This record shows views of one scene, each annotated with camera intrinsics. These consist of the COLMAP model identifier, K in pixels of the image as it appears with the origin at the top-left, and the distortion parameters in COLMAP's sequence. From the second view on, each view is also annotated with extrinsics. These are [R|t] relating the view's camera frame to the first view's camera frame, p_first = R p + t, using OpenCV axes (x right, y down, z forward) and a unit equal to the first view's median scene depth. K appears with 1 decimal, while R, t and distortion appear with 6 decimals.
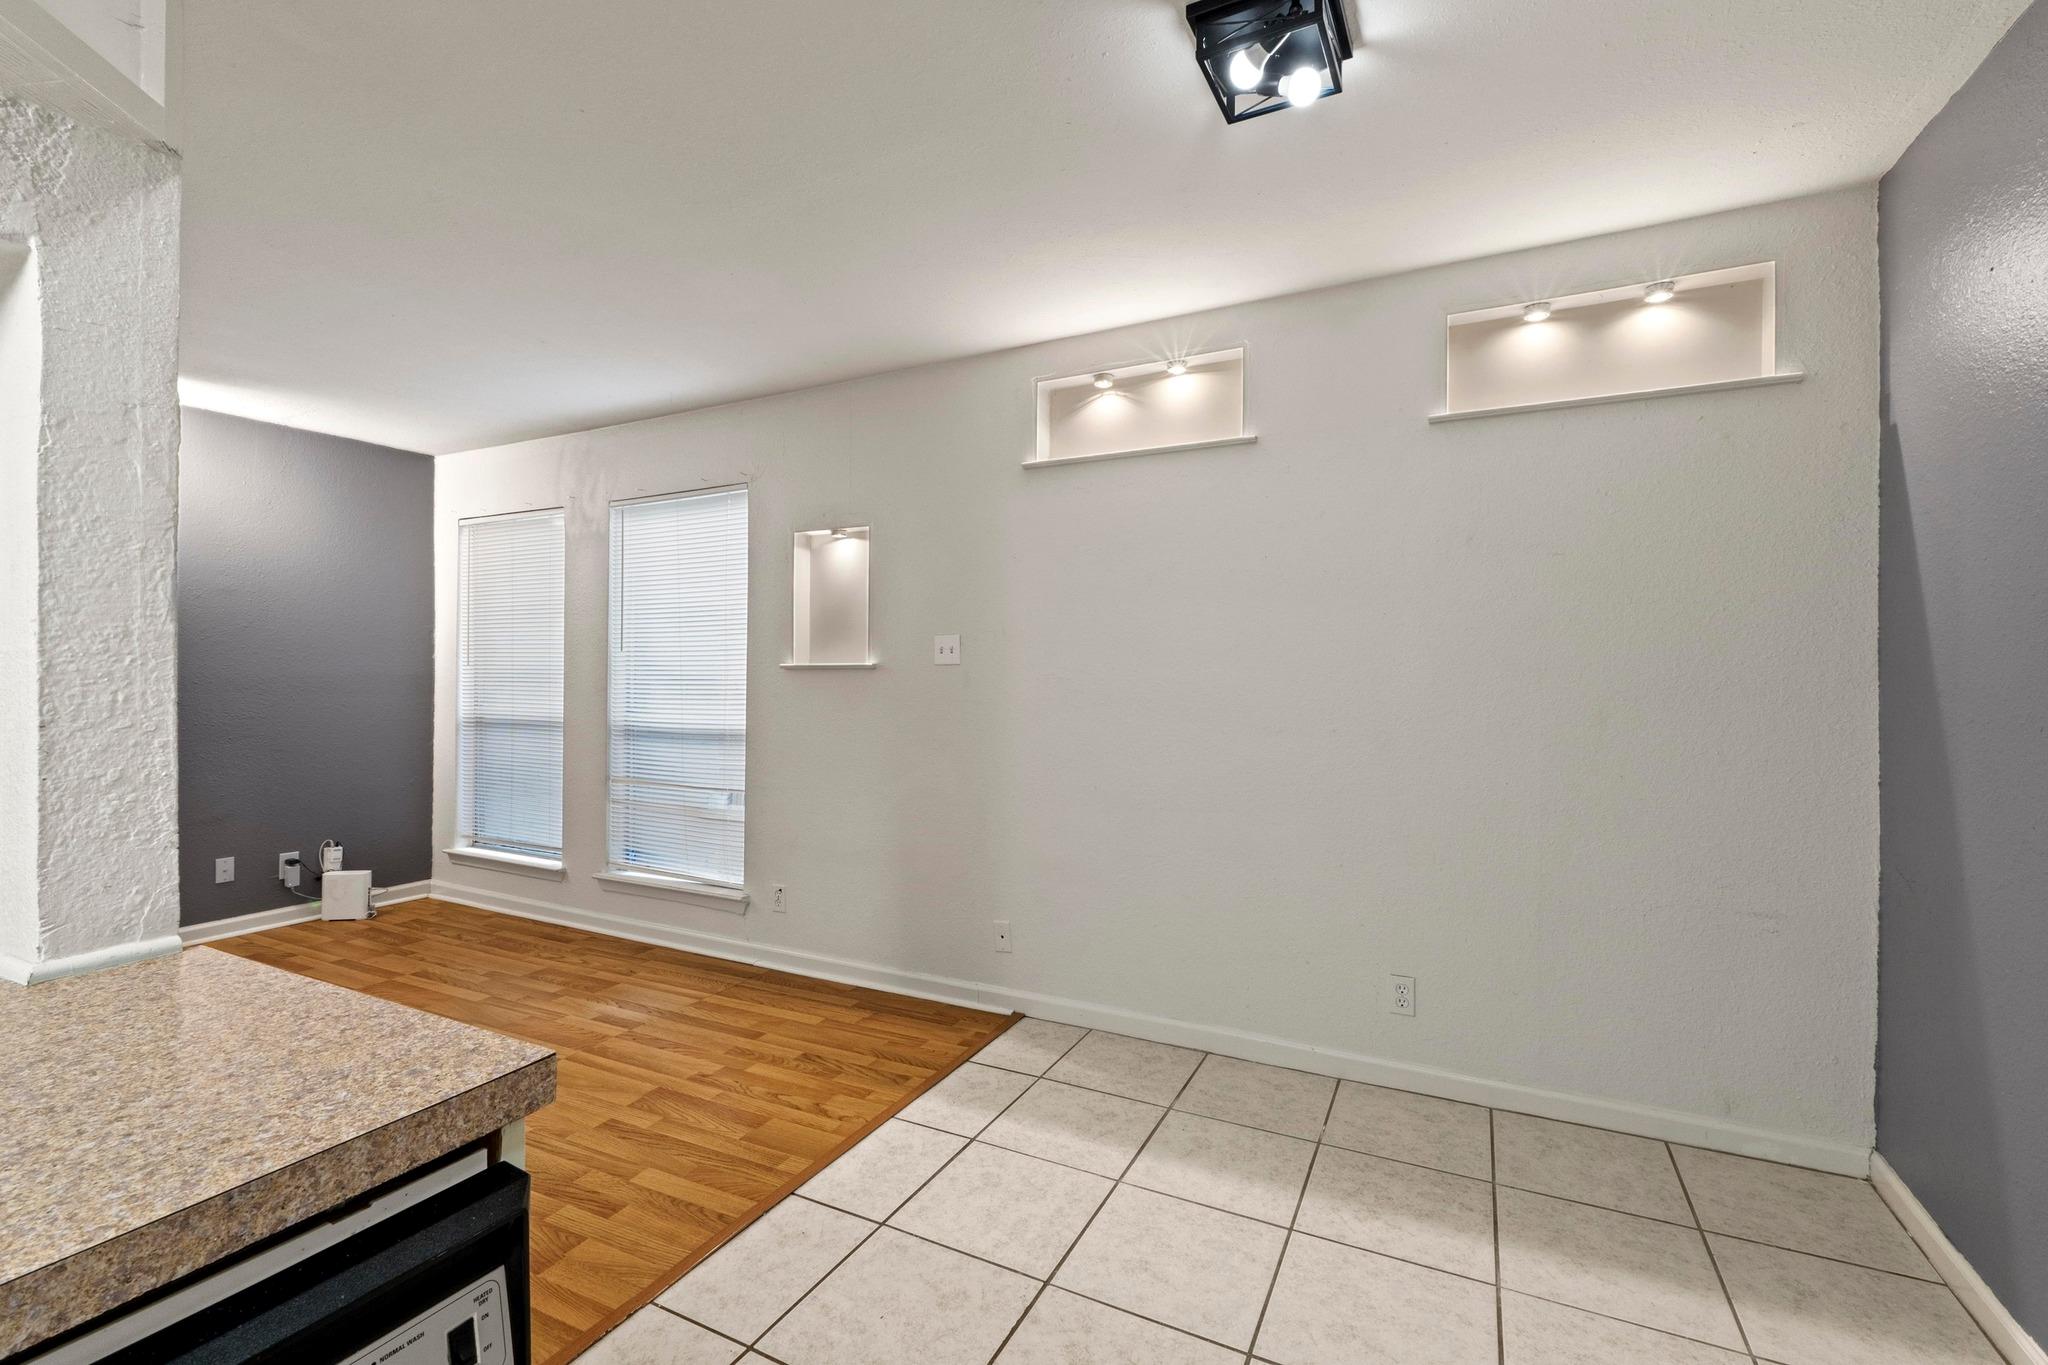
lens RADIAL K [[883.8, 0, 1013.2], [0, 883.8, 674.5], [0, 0, 1]] dist [-0.004246, -0.000221]
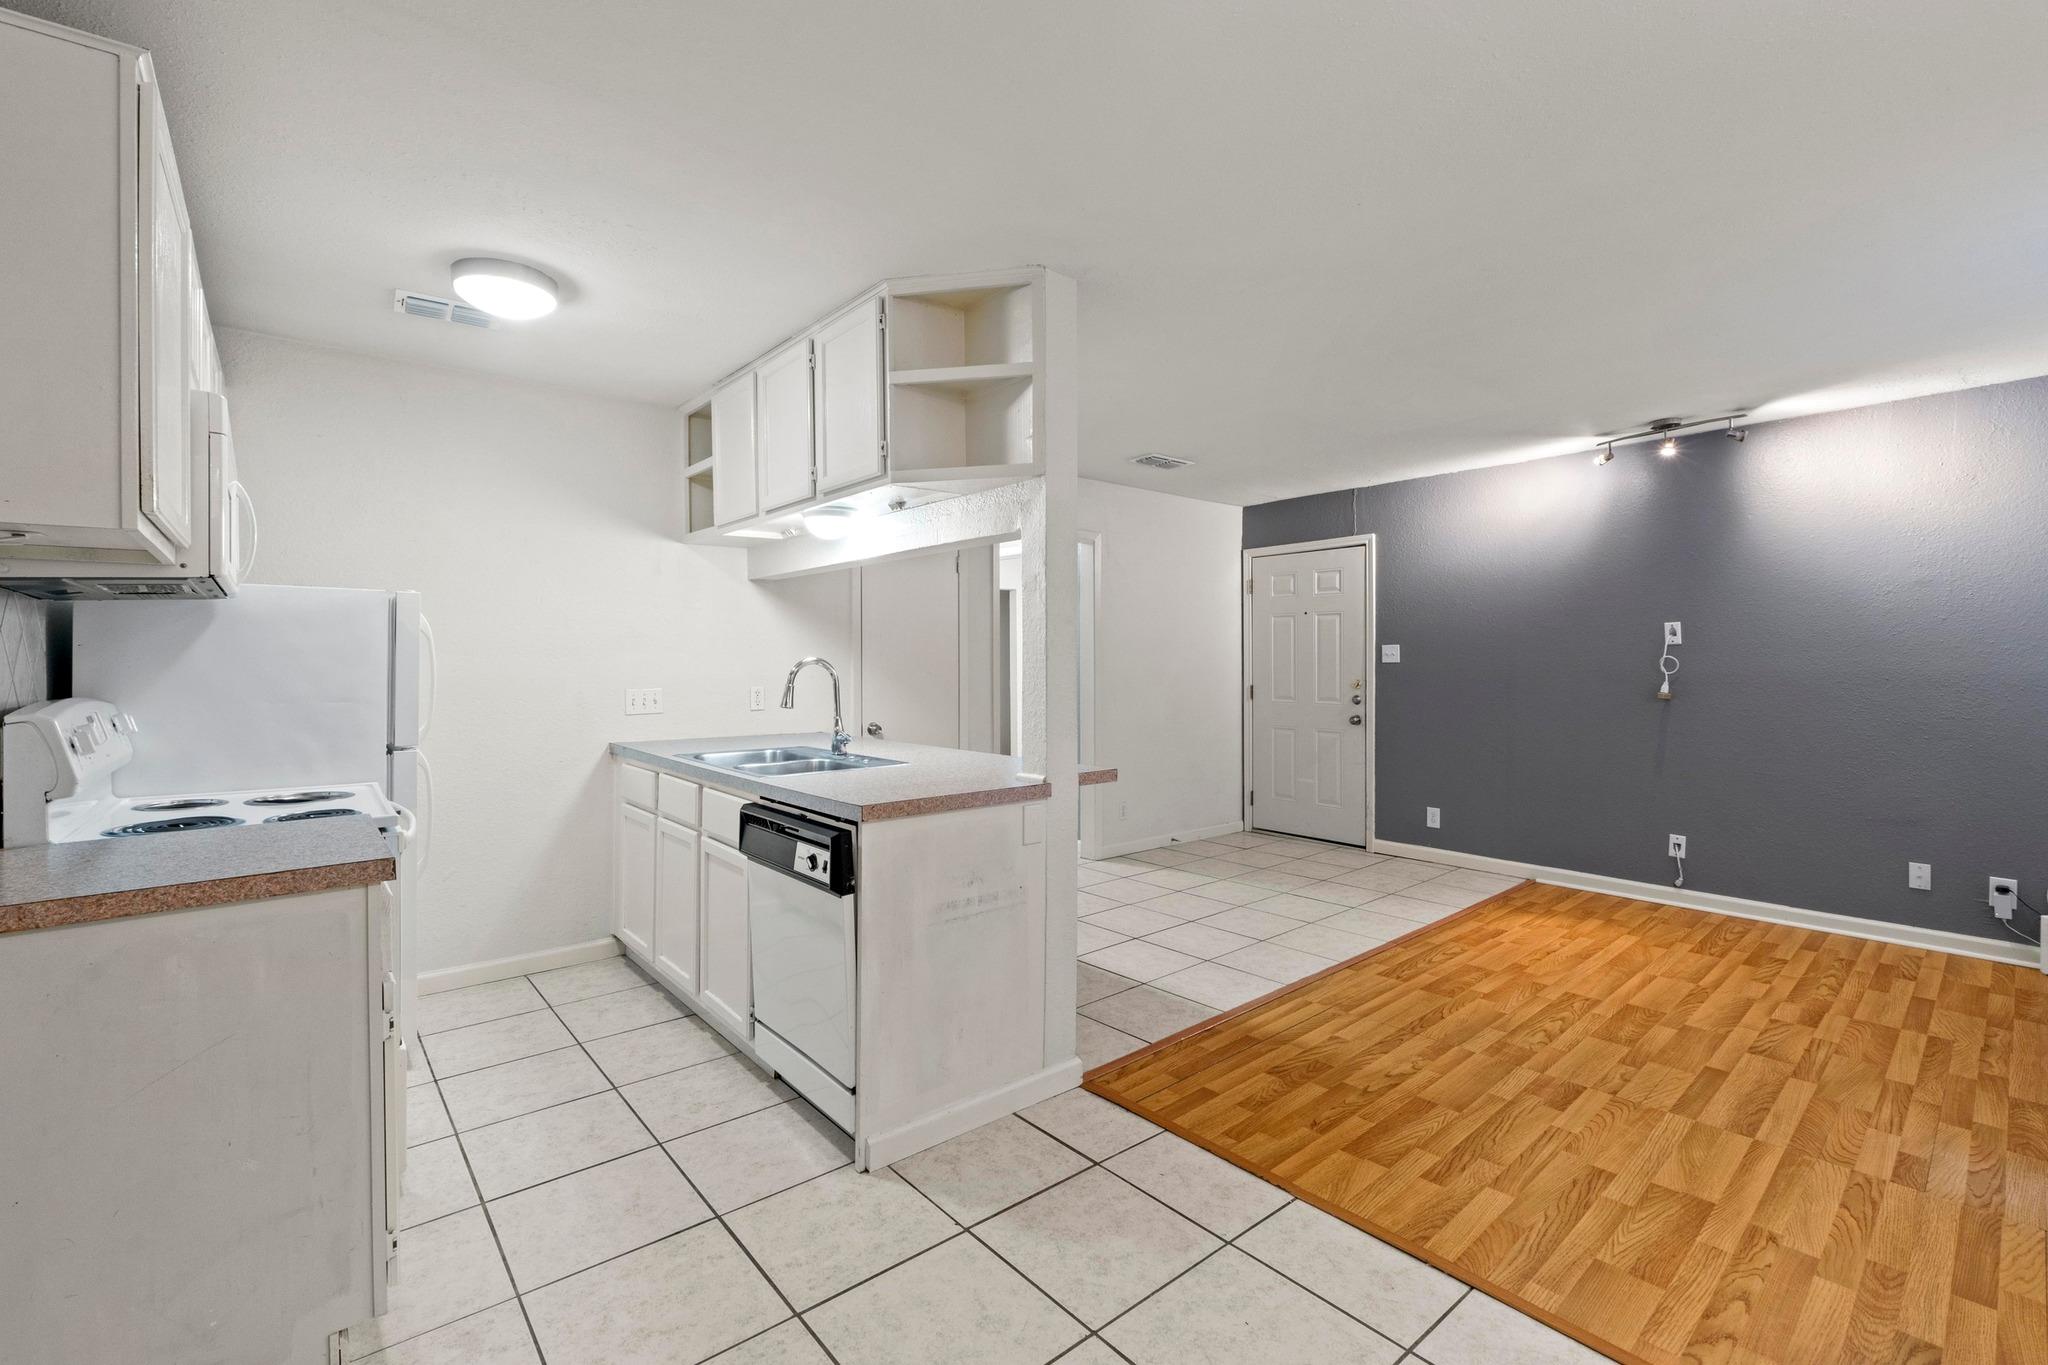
lens RADIAL K [[894.5, 0, 1028.5], [0, 894.5, 668.5], [0, 0, 1]] dist [-0.010782, 0.000764]
pose [[-0.388952, 0.003237, -0.921252, 0.432662], [0.001360, 0.999995, 0.002939, -0.008564], [0.921257, -0.000110, -0.388954, 0.575981]]
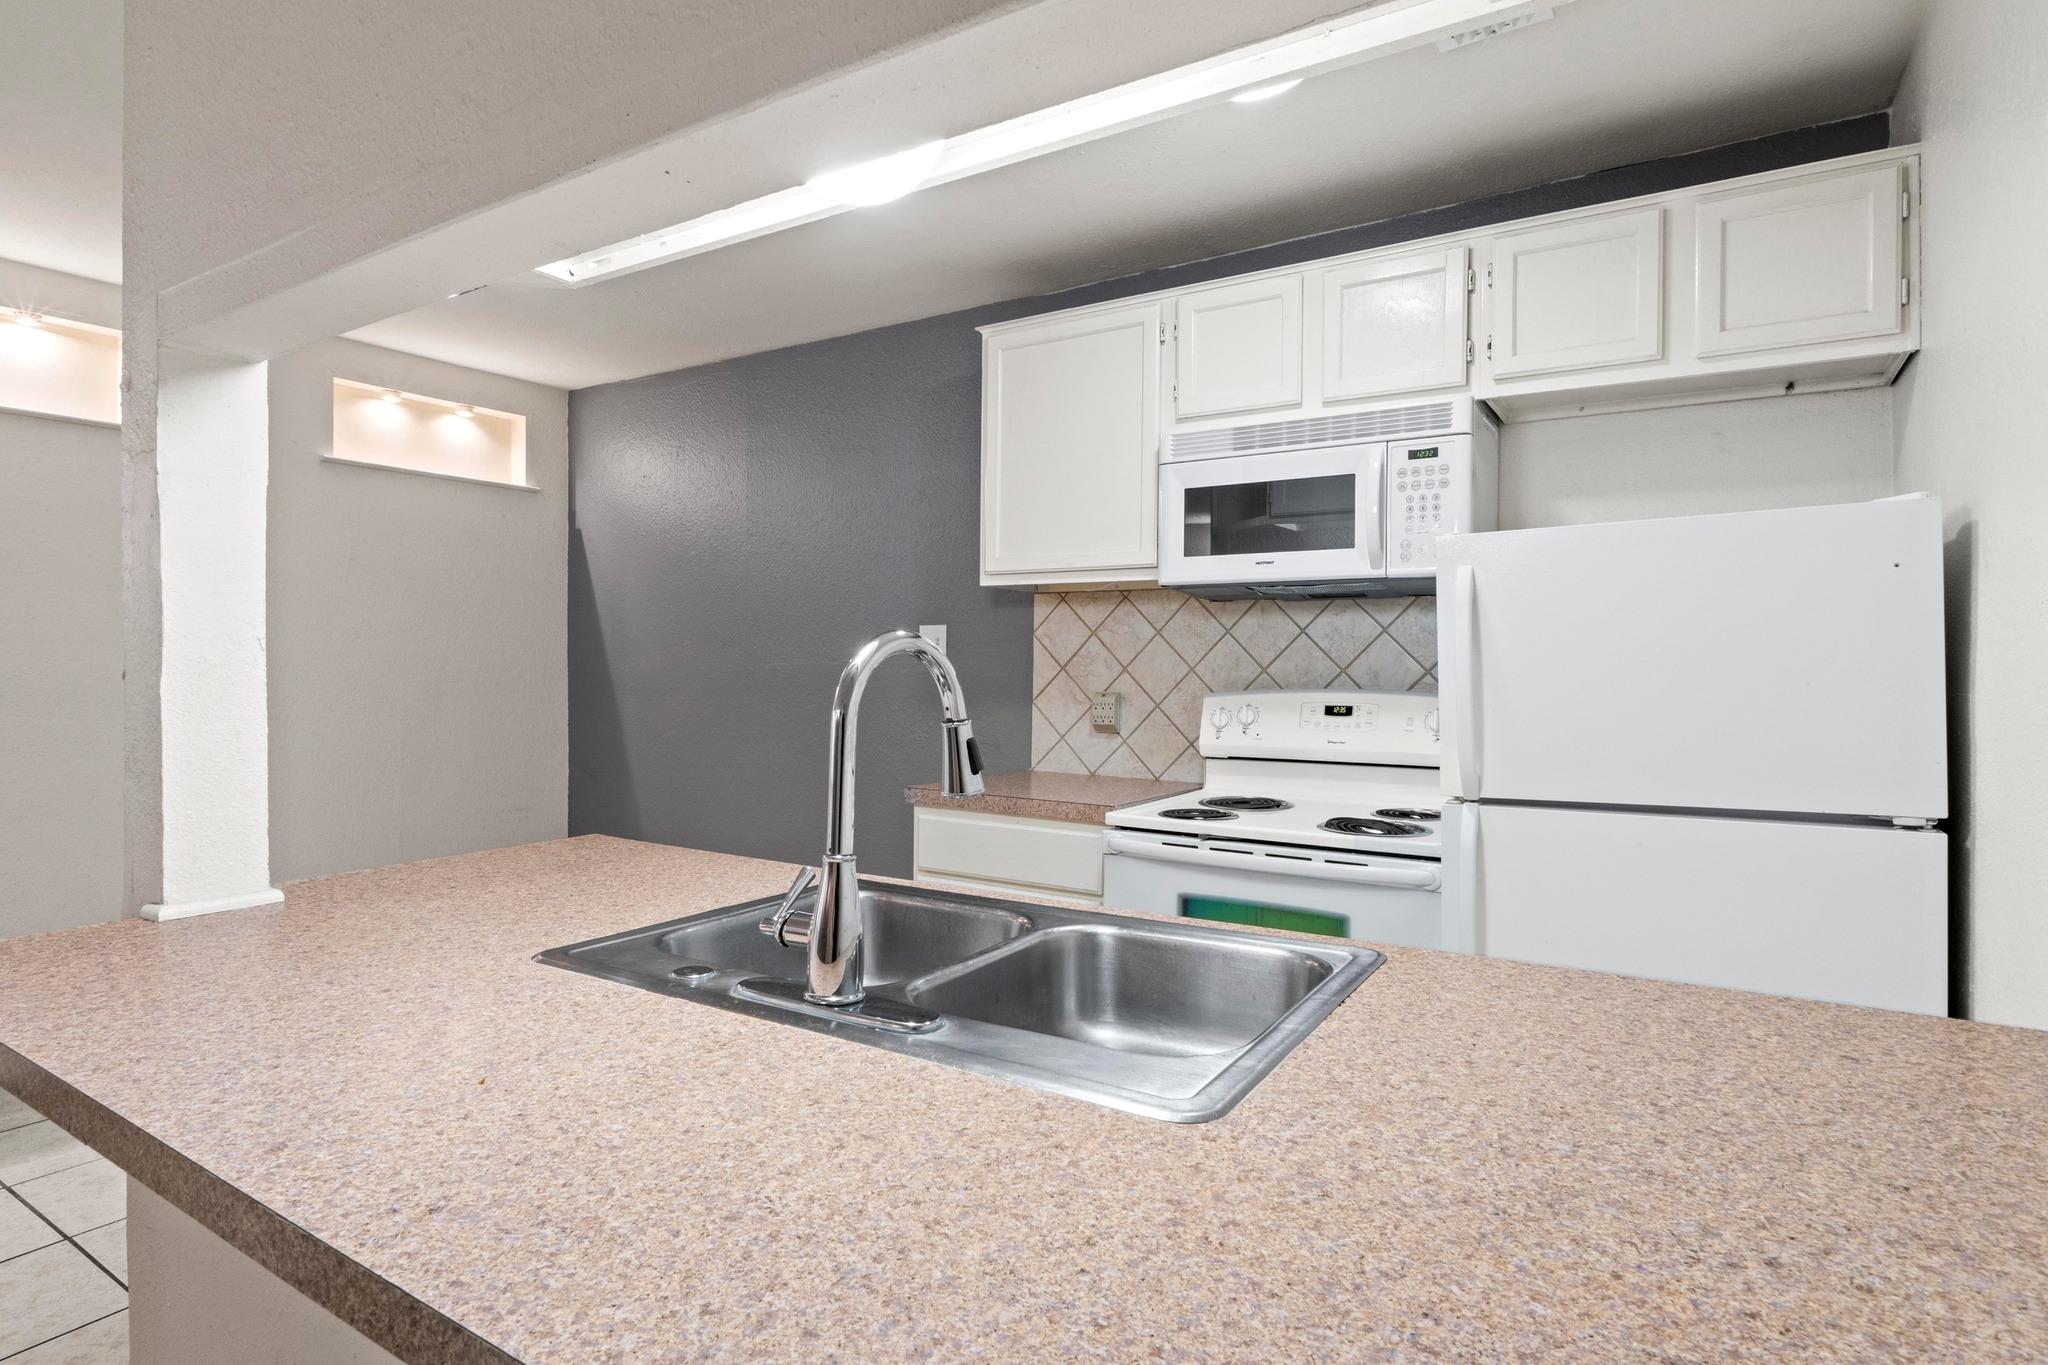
lens RADIAL K [[1055.4, 0, 1028.2], [0, 1055.4, 668.2], [0, 0, 1]] dist [-0.001142, -0.000073]
pose [[0.090385, -0.010282, 0.995854, -0.690731], [-0.003350, 0.999938, 0.010628, -0.011195], [-0.995901, -0.004297, 0.090345, -0.088934]]
